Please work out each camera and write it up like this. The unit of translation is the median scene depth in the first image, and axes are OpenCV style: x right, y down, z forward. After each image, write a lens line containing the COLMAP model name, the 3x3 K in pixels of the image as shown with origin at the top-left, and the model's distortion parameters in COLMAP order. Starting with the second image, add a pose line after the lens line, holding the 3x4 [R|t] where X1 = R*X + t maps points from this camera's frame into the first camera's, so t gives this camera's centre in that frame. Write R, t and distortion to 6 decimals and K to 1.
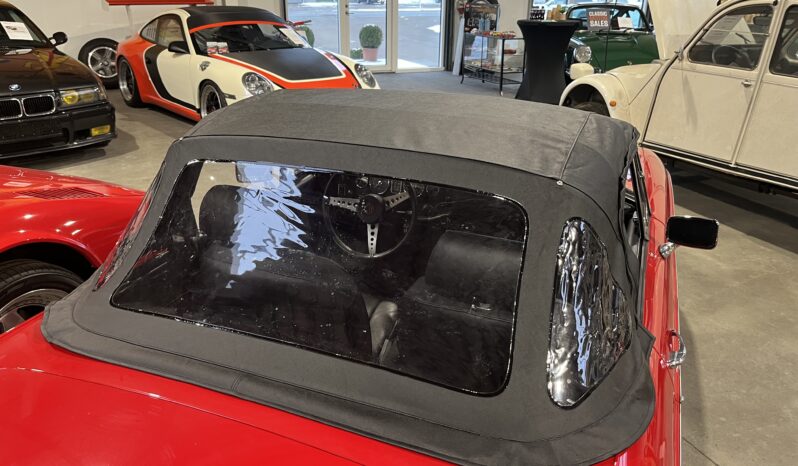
lens RADIAL K [[605.1, 0, 407.1], [0, 605.1, 232.6], [0, 0, 1]] dist [0.042895, -0.076856]
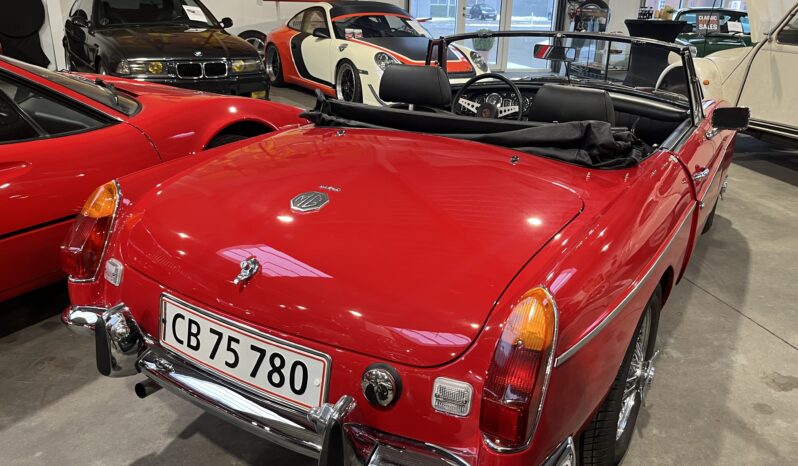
lens RADIAL K [[605.1, 0, 407.1], [0, 605.1, 232.6], [0, 0, 1]] dist [0.042895, -0.076856]
pose [[0.985287, 0.072468, -0.154781, -0.003317], [-0.076794, 0.996801, -0.022147, 0.093167], [0.152681, 0.033707, 0.987700, -0.120644]]
